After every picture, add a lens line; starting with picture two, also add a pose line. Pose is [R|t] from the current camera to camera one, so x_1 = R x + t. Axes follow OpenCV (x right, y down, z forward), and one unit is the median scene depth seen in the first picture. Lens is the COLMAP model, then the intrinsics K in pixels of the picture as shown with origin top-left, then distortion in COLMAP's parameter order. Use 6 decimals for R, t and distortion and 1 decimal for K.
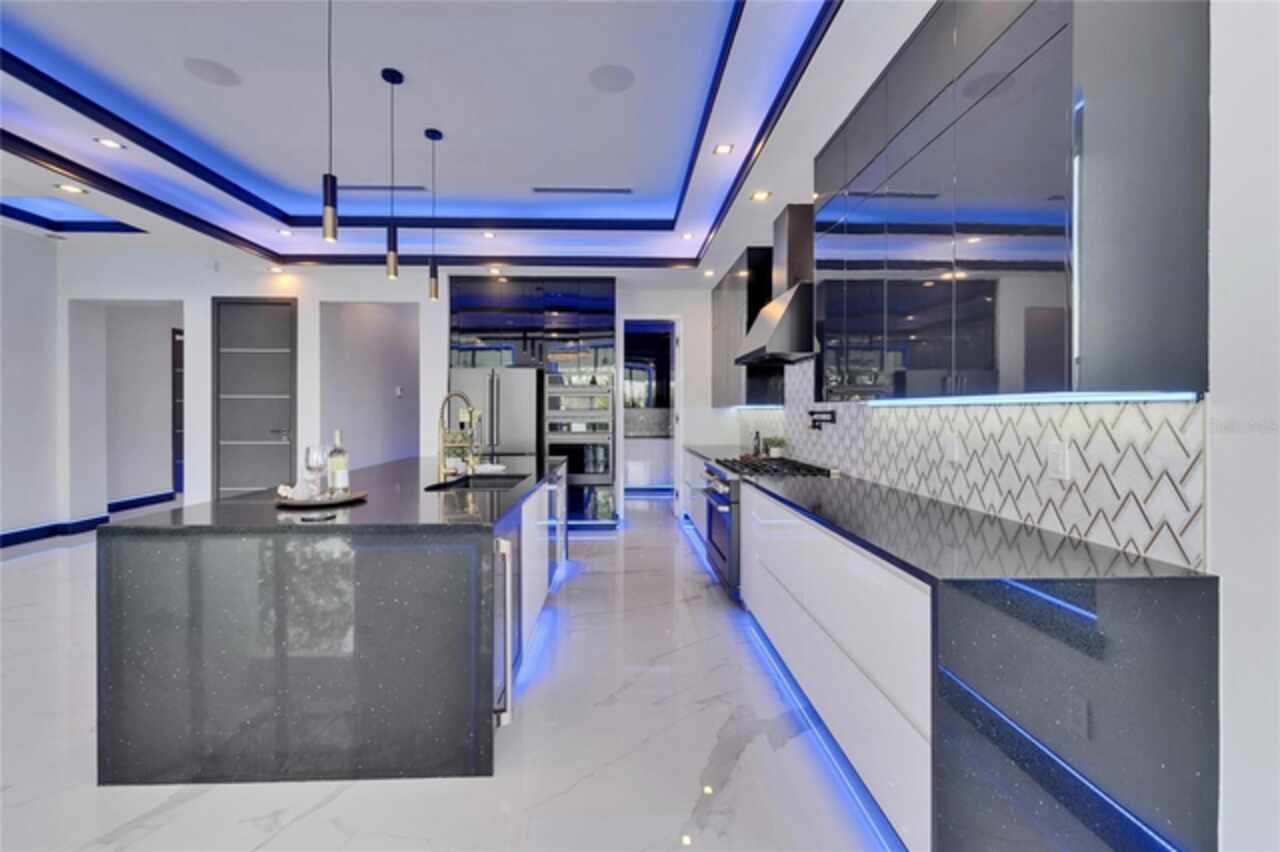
lens RADIAL K [[525.9, 0, 628.2], [0, 525.9, 416.8], [0, 0, 1]] dist [-0.000570, 0.000008]
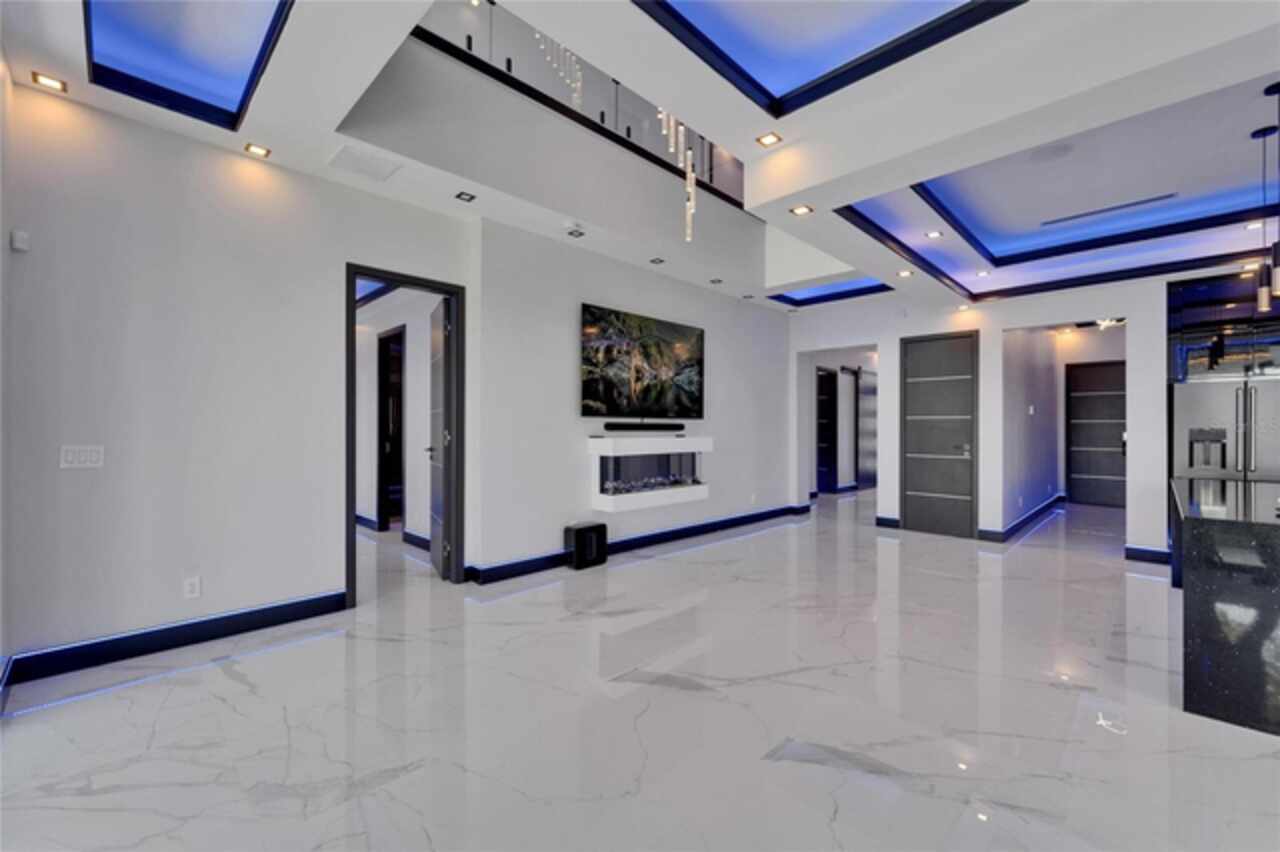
lens RADIAL K [[519.8, 0, 640.0], [0, 519.8, 426.0], [0, 0, 1]] dist [0.000609, -0.000029]
pose [[0.689064, -0.003846, -0.724690, -0.322971], [-0.009980, 0.999841, -0.014796, 0.004669], [0.724632, 0.017428, 0.688916, -0.295512]]
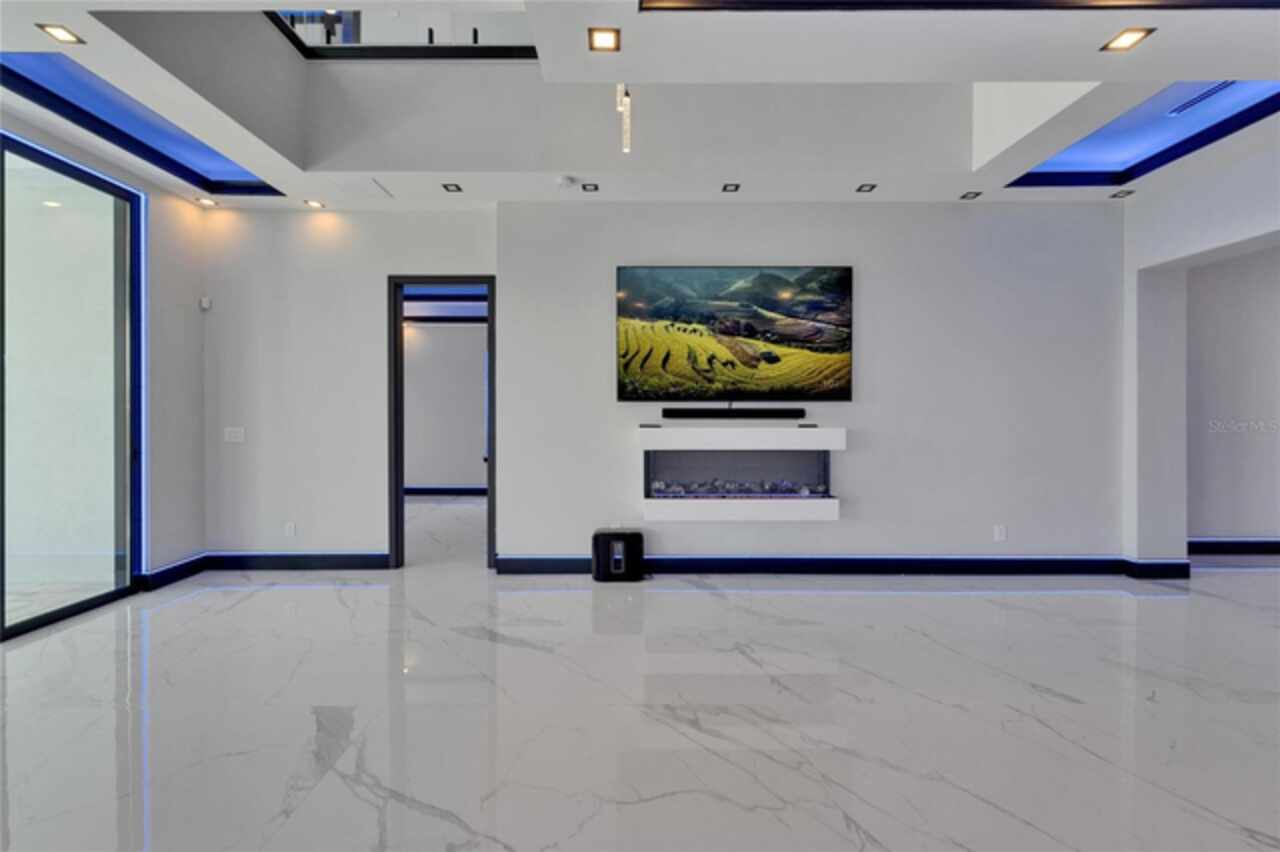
lens RADIAL K [[525.9, 0, 628.2], [0, 525.9, 416.8], [0, 0, 1]] dist [-0.000570, 0.000008]
pose [[-0.025217, -0.001041, -0.999681, -0.278125], [-0.012074, 0.999927, -0.000737, -0.001203], [0.999609, 0.012051, -0.025228, 0.277233]]
